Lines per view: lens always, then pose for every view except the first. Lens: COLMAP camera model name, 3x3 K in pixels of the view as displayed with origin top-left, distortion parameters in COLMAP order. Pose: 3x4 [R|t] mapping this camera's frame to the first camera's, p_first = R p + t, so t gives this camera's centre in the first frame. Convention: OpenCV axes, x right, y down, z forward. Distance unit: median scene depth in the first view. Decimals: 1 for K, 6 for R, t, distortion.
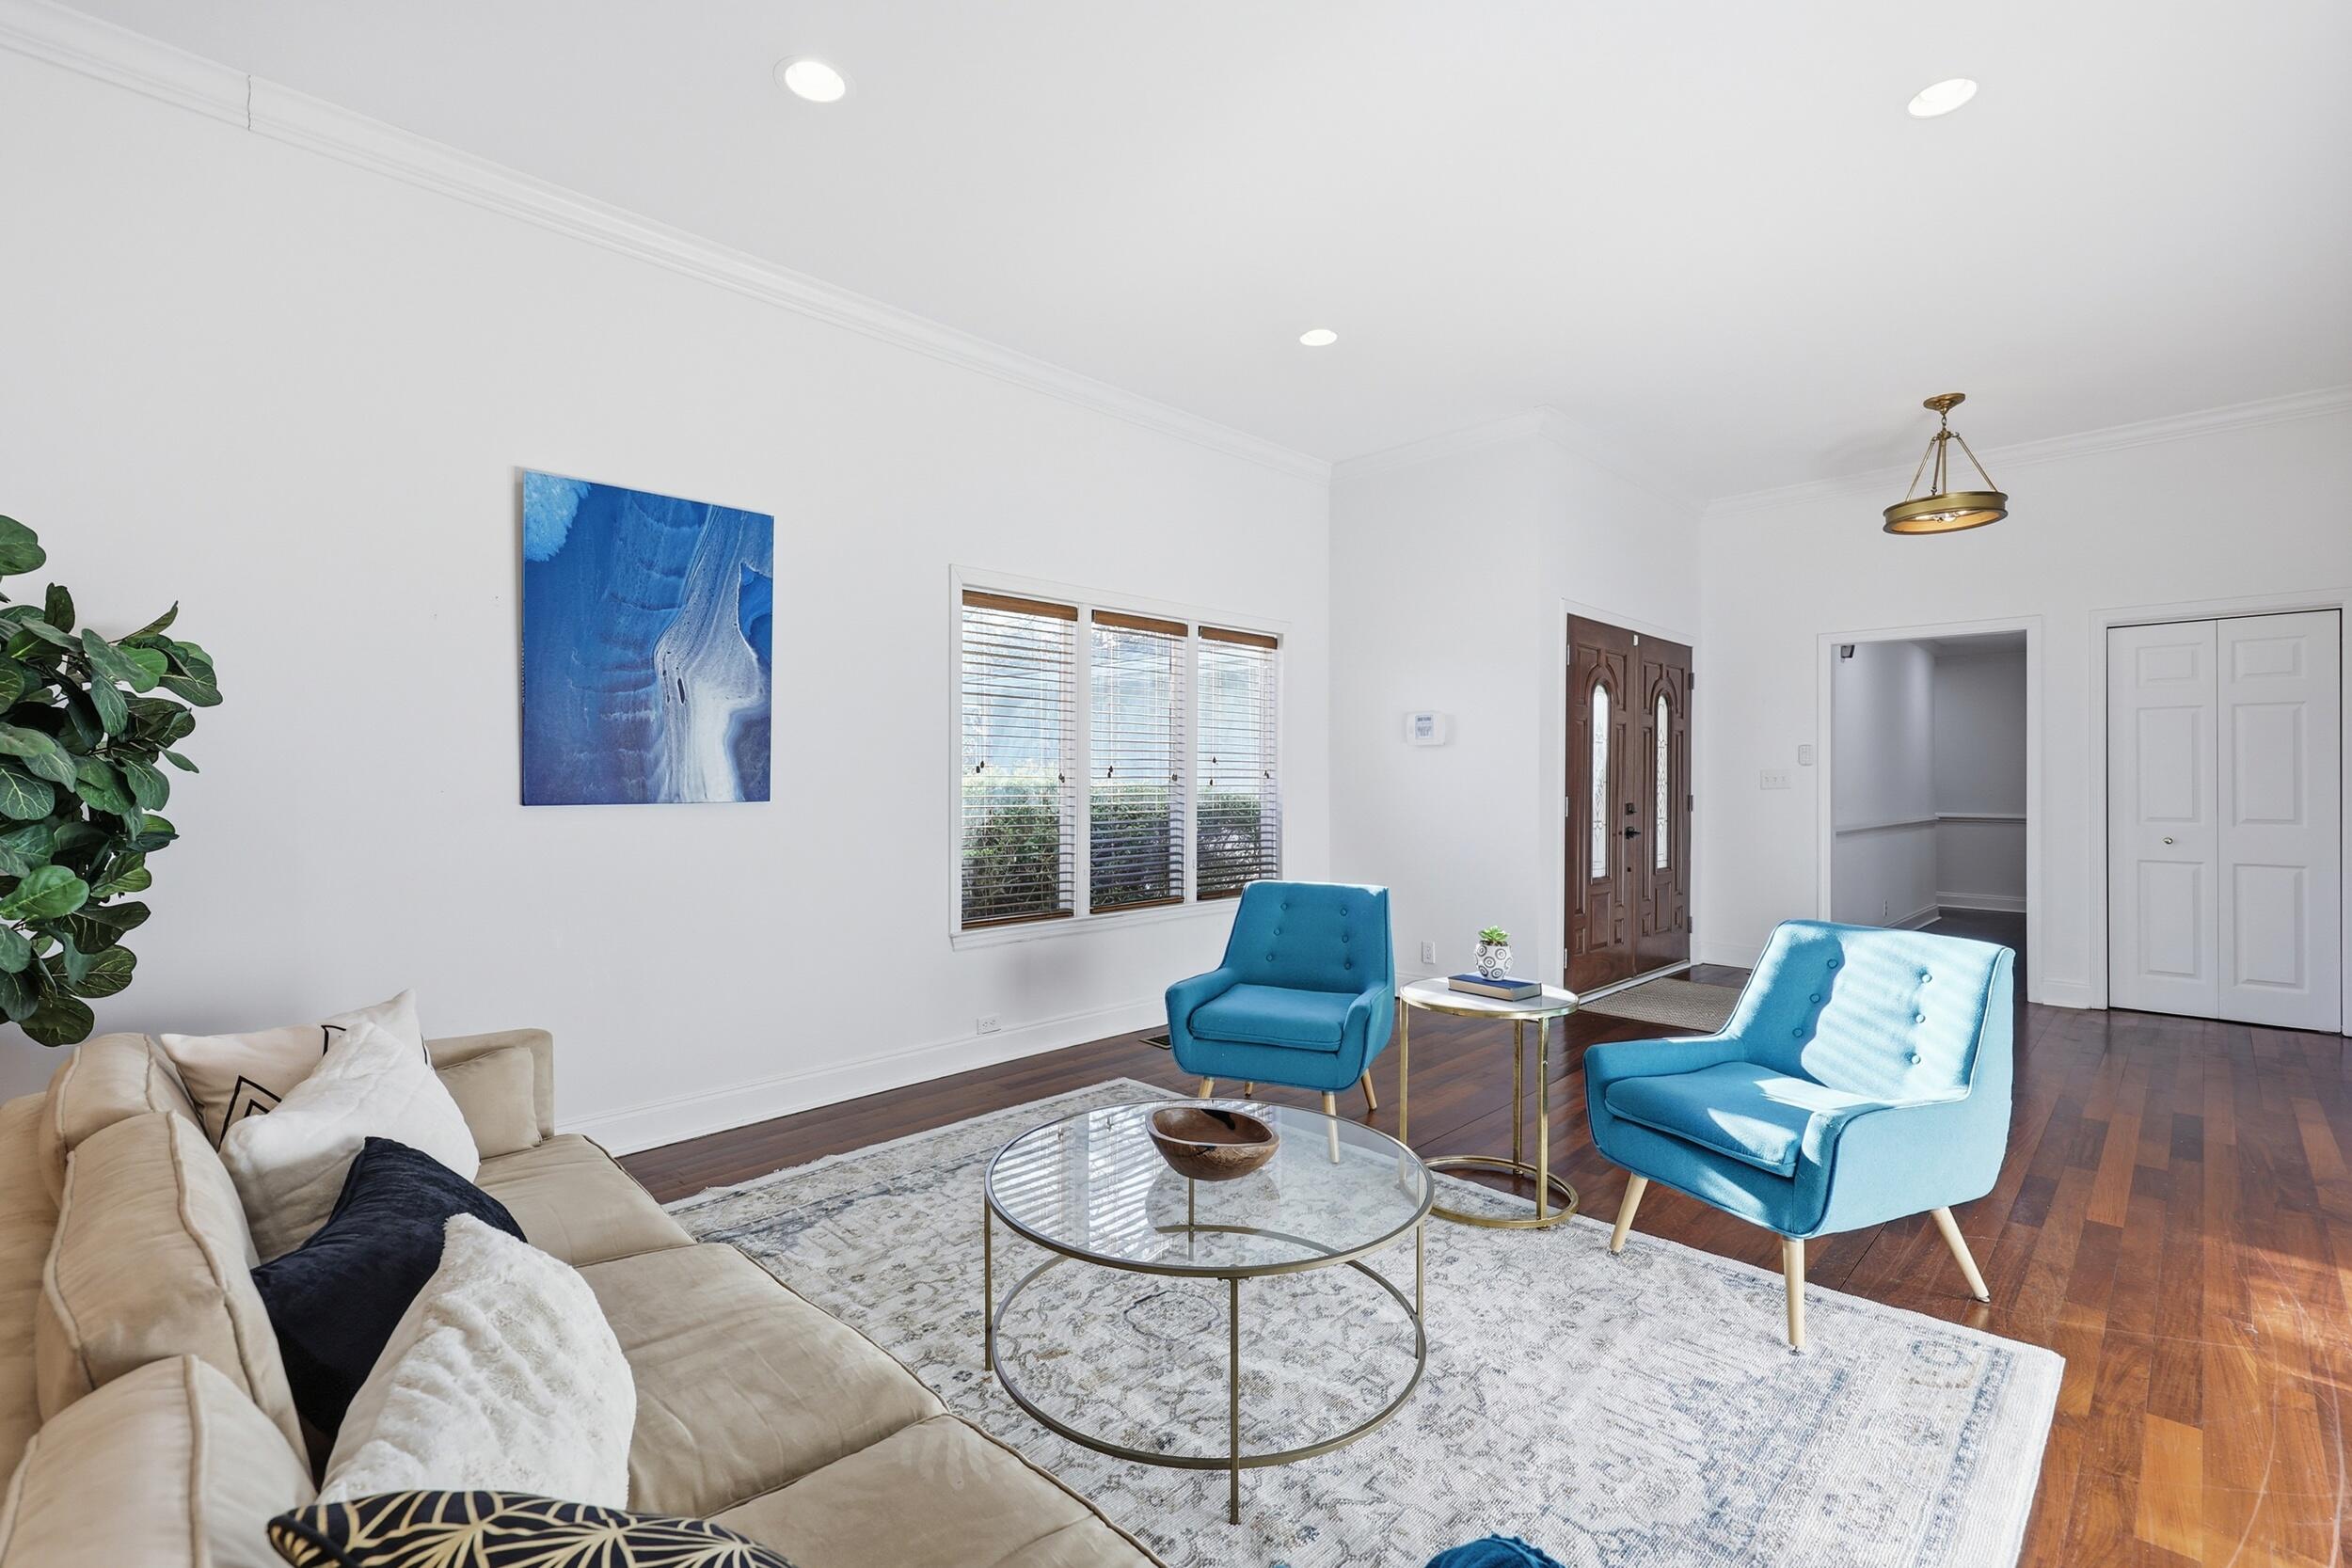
lens RADIAL K [[1000.3, 0, 1176.0], [0, 1000.3, 784.0], [0, 0, 1]] dist [0.001090, 0.000328]
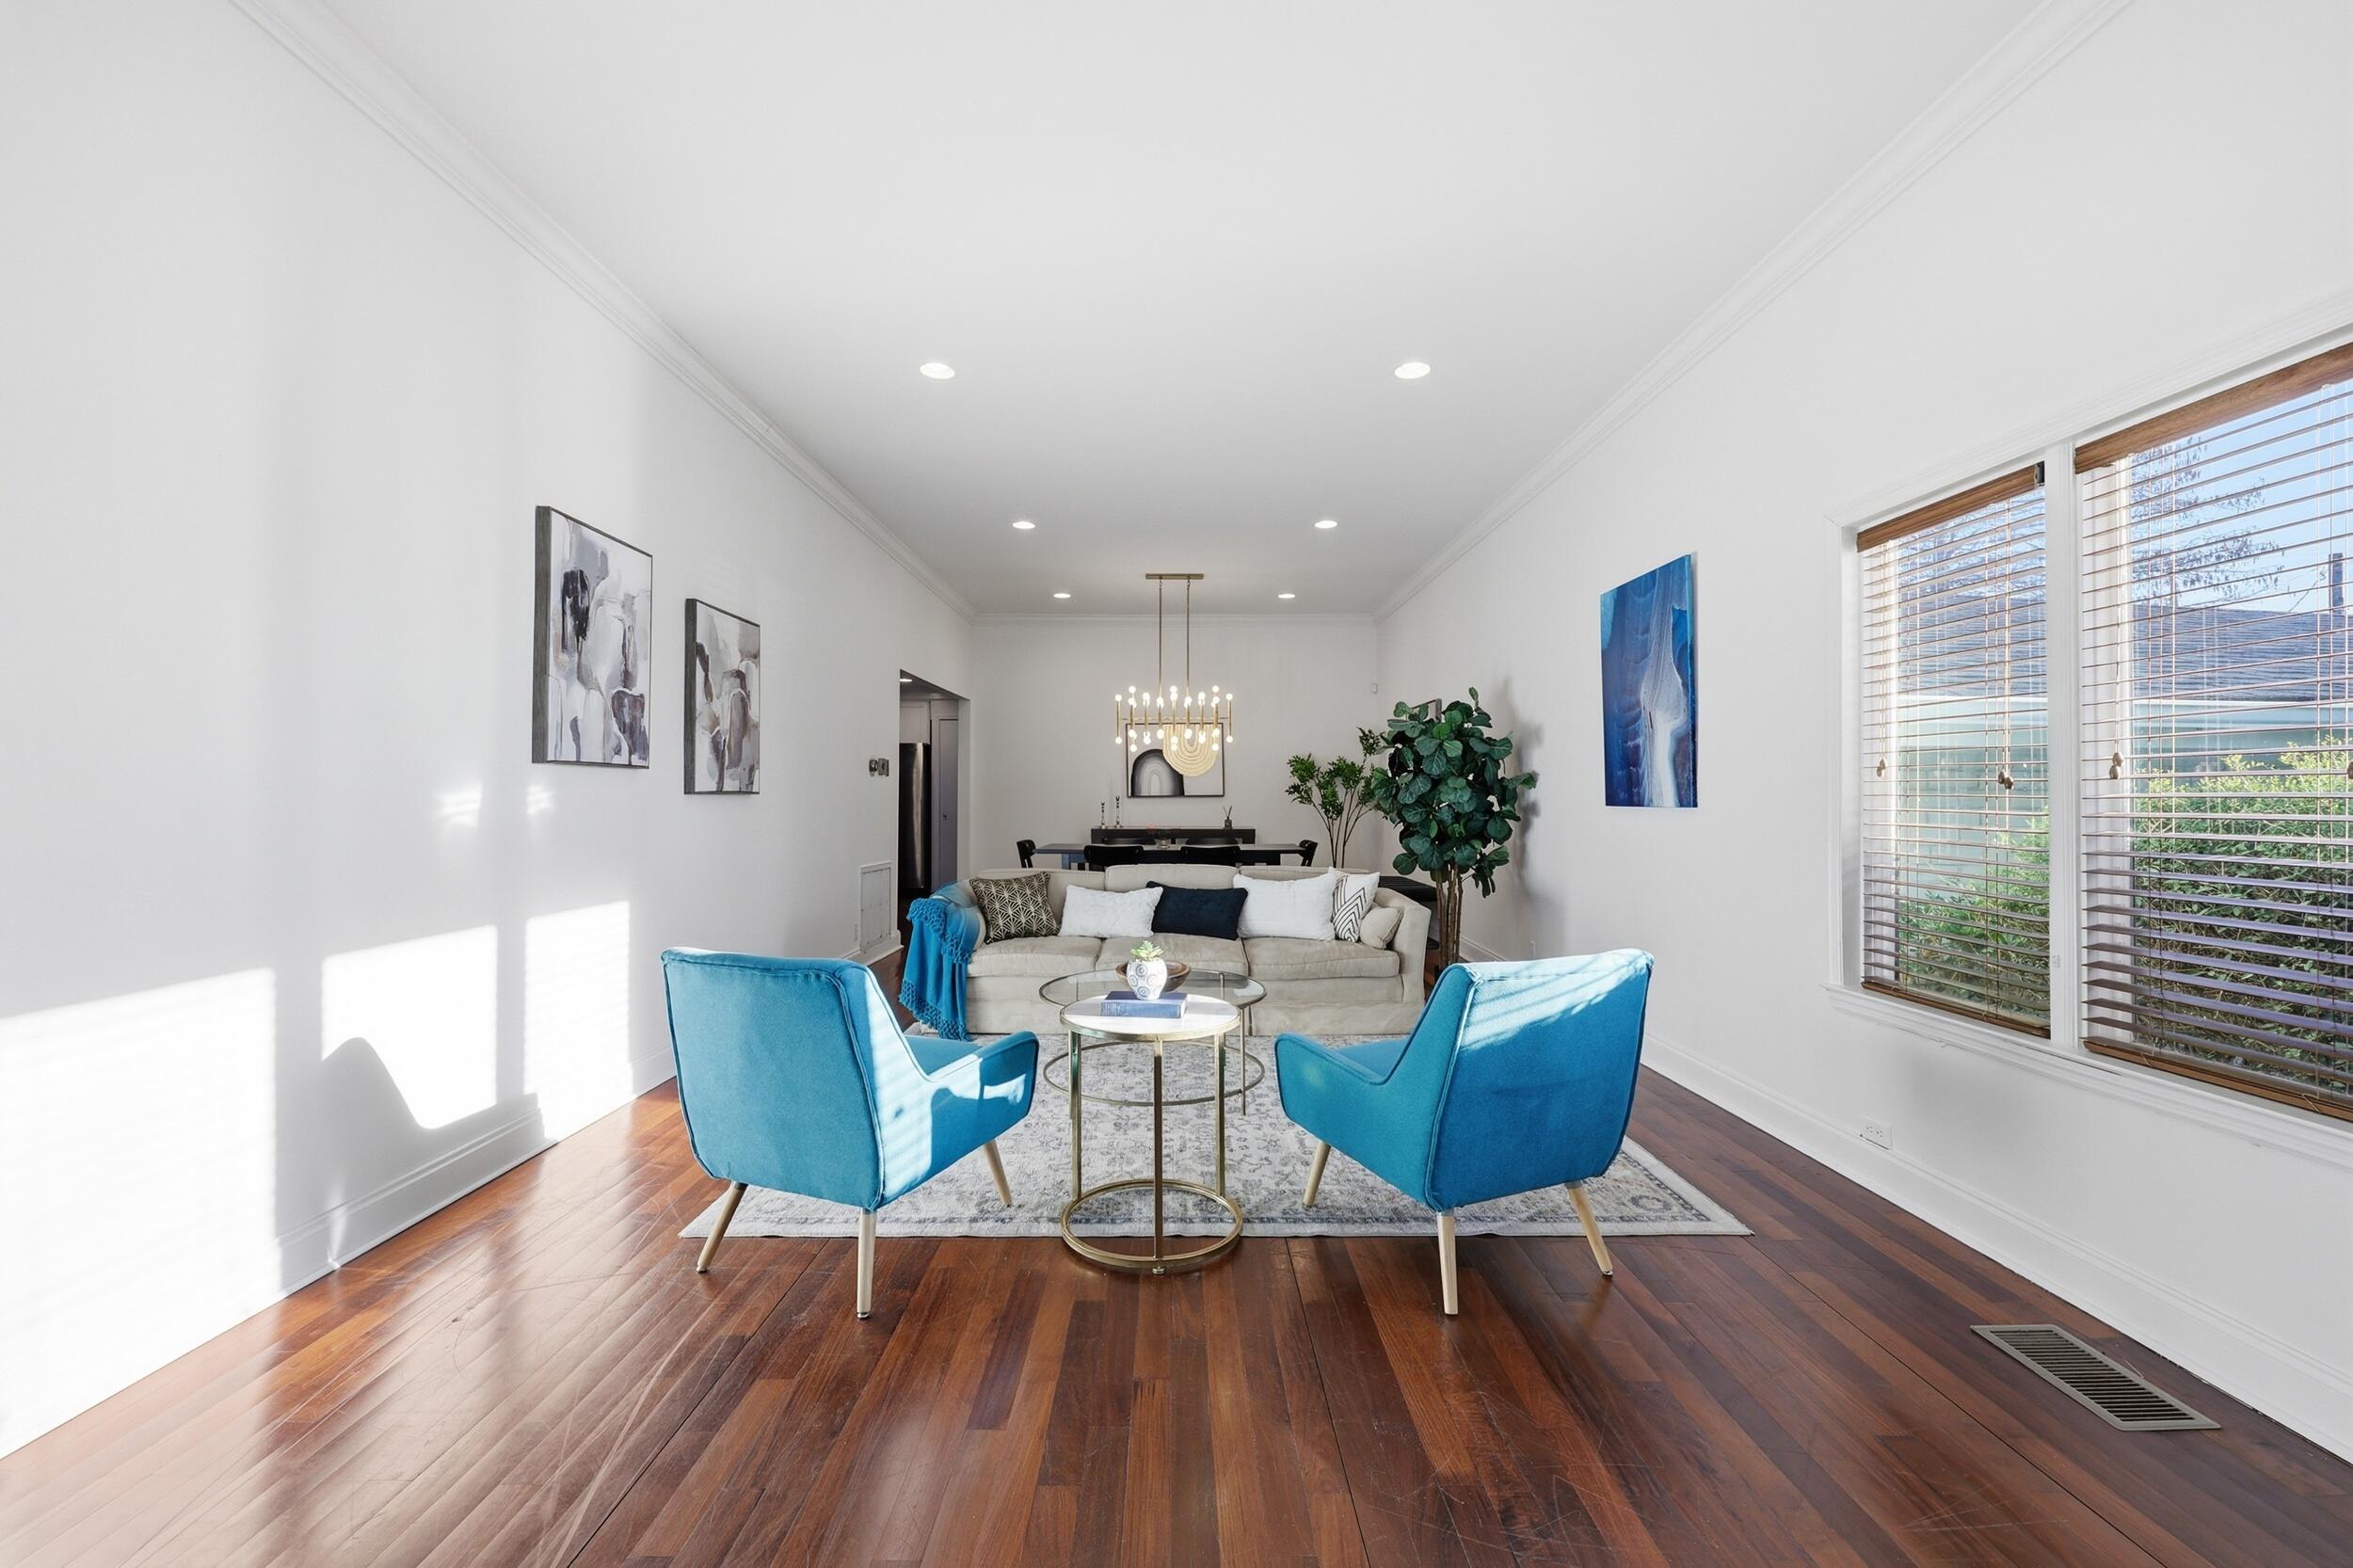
lens RADIAL K [[946.6, 0, 1176.5], [0, 946.6, 784.0], [0, 0, 1]] dist [0.007822, -0.000089]
pose [[-0.696740, -0.011262, -0.717236, 0.775948], [-0.006005, 0.999933, -0.009867, 0.005334], [0.717299, -0.002568, -0.696761, 1.351209]]
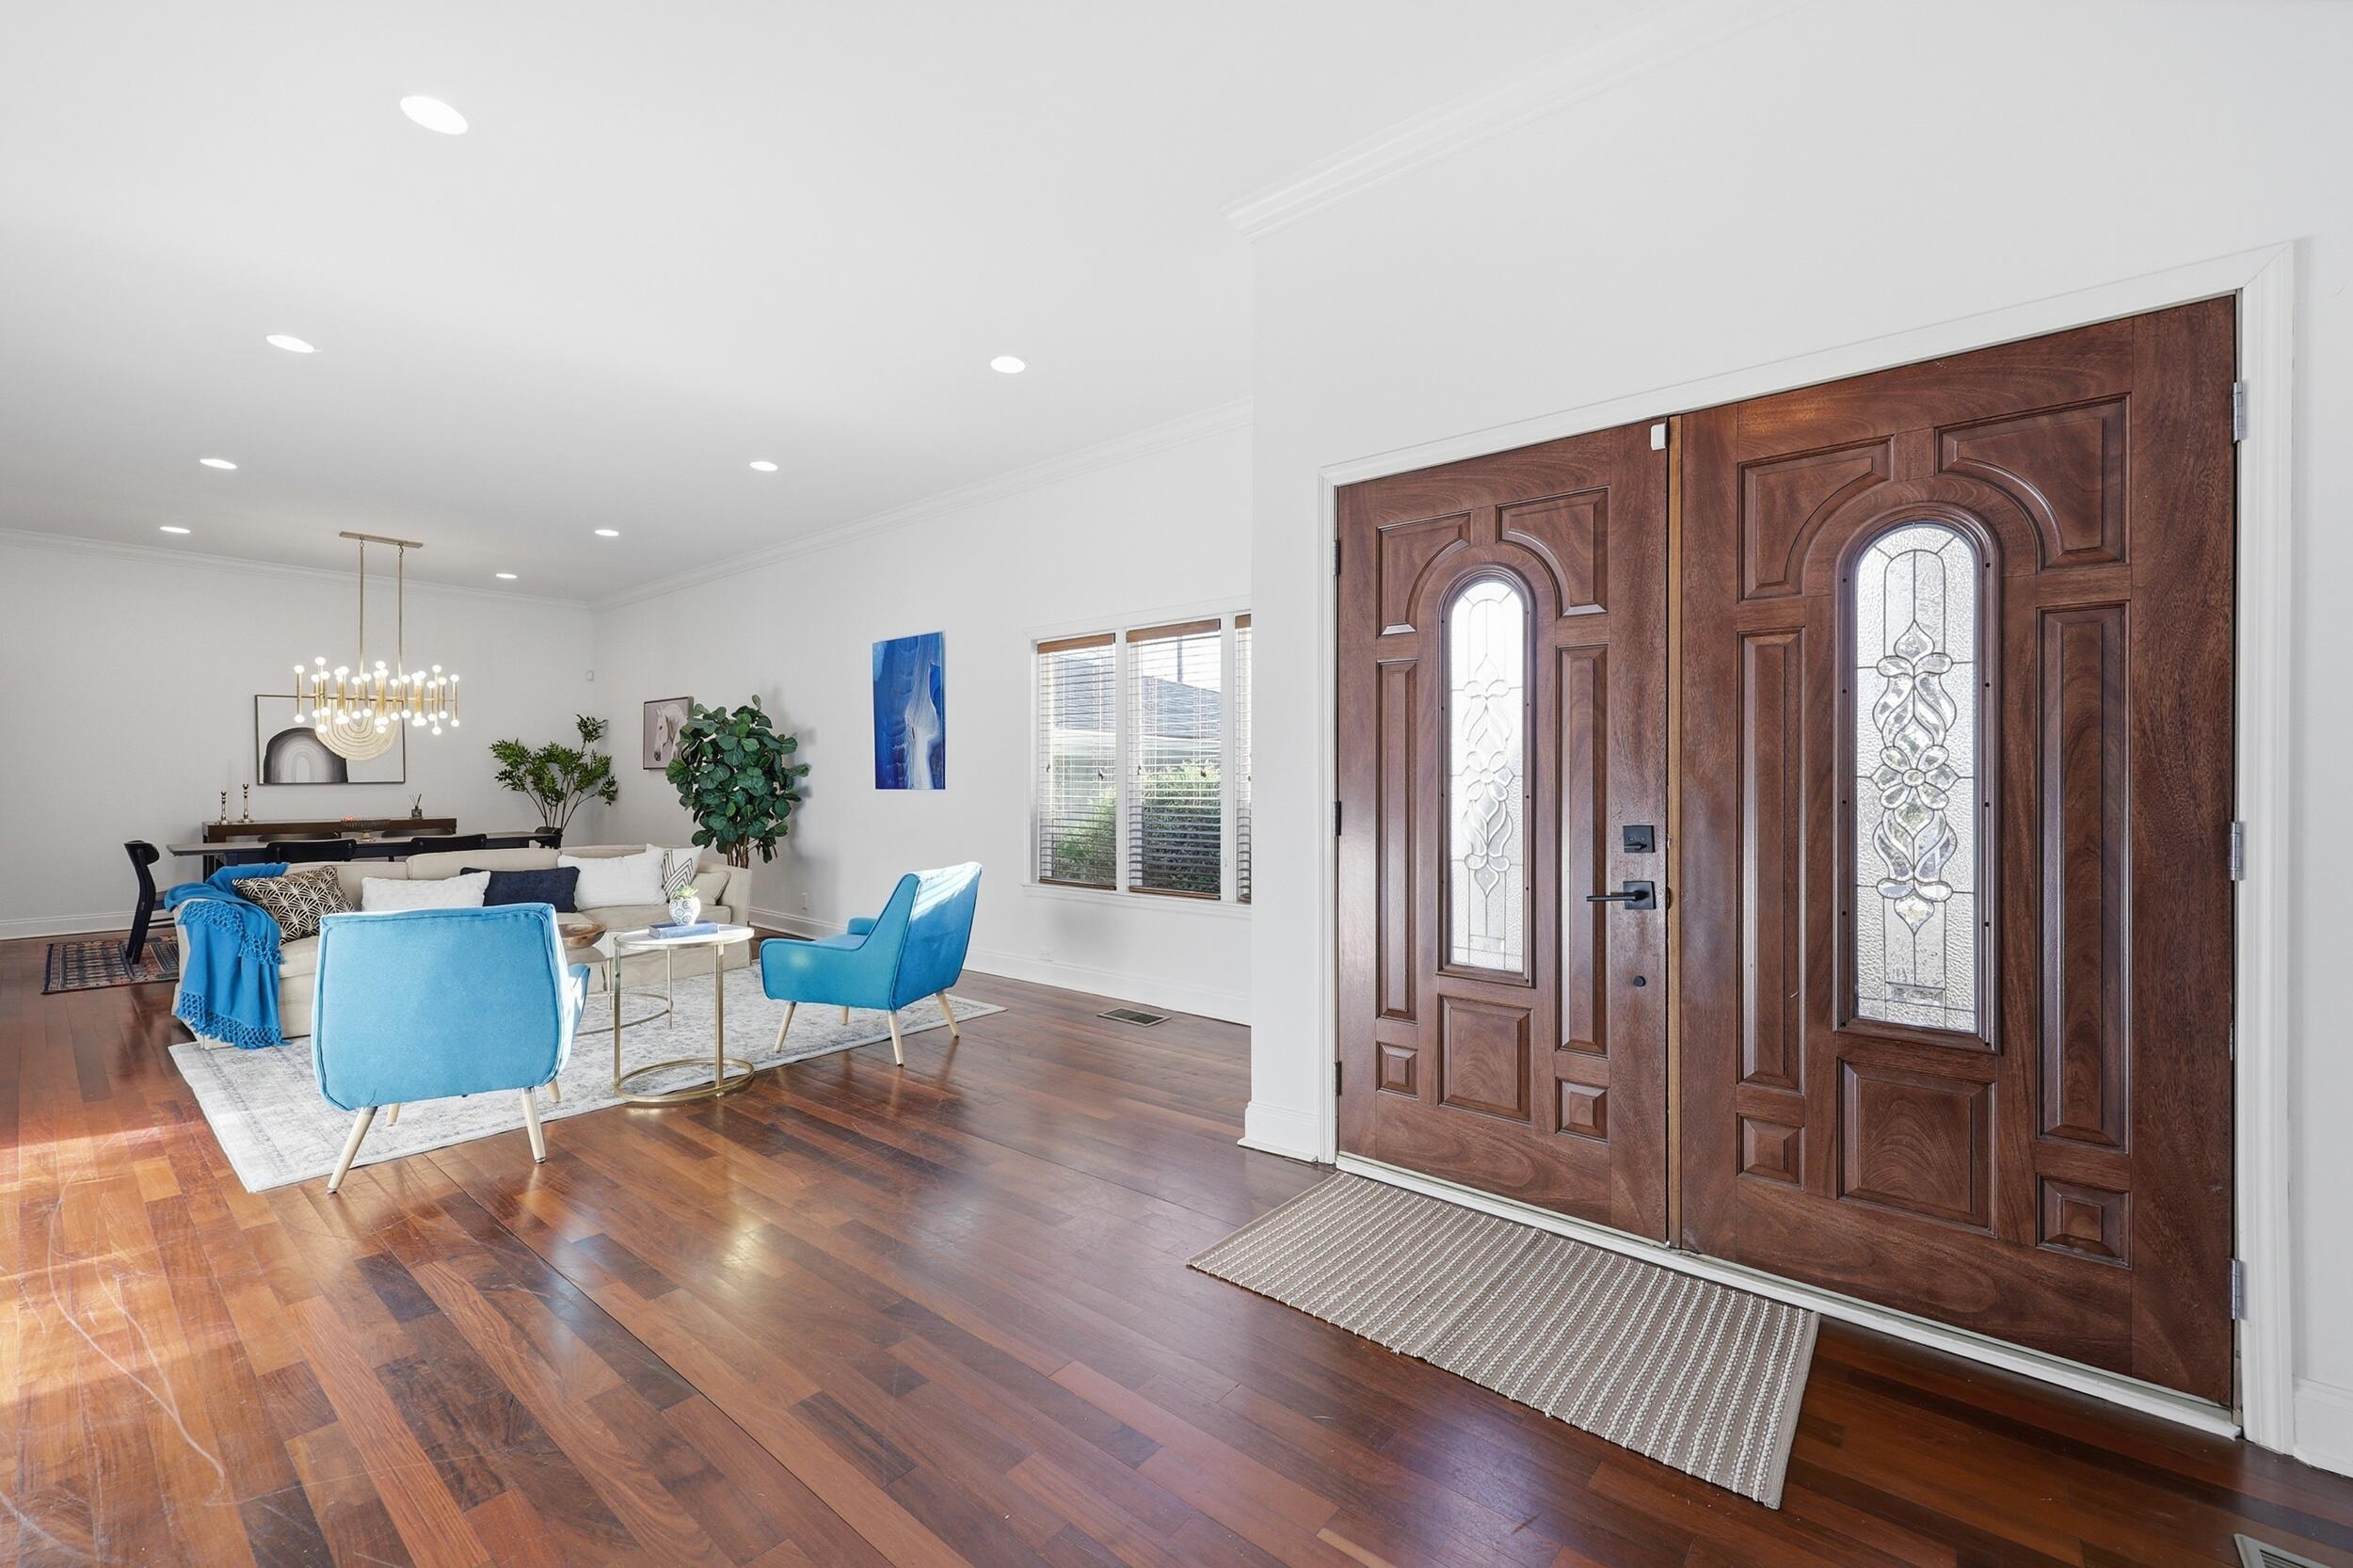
lens RADIAL K [[944.3, 0, 1176.5], [0, 944.3, 784.0], [0, 0, 1]] dist [0.000355, -0.000104]
pose [[0.114133, 0.002894, -0.993461, 1.368498], [-0.003519, 0.999991, 0.002509, 0.002203], [0.993459, 0.003209, 0.114142, 1.247917]]
